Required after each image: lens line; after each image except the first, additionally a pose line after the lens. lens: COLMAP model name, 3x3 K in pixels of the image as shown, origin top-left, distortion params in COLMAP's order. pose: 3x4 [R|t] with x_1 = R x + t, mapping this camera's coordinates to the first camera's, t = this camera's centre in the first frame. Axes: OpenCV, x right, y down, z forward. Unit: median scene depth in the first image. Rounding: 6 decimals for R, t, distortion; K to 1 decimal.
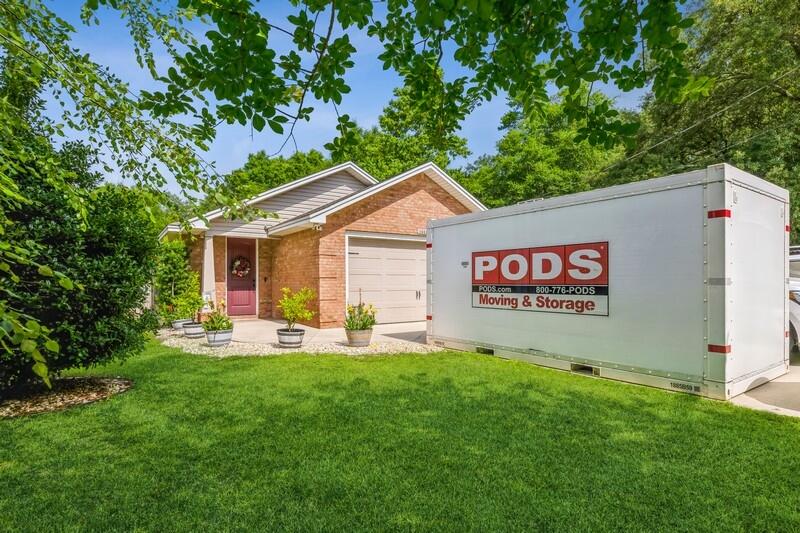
lens RADIAL K [[424.2, 0, 401.8], [0, 424.2, 283.0], [0, 0, 1]] dist [0.000154, -0.000076]
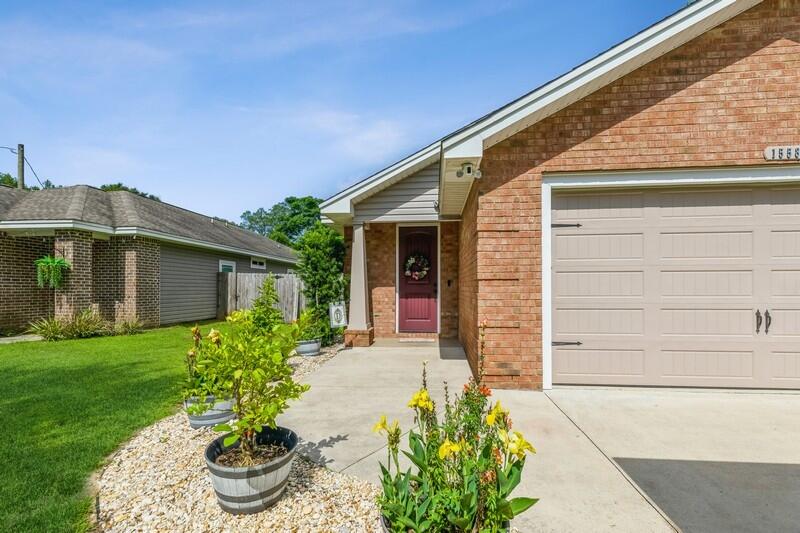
lens RADIAL K [[366.5, 0, 398.2], [0, 366.5, 288.5], [0, 0, 1]] dist [0.003386, 0.000261]
pose [[0.758441, 0.005315, -0.651720, 0.004860], [0.001697, 0.999947, 0.010130, -0.006333], [0.651739, -0.008789, 0.758392, 0.557695]]
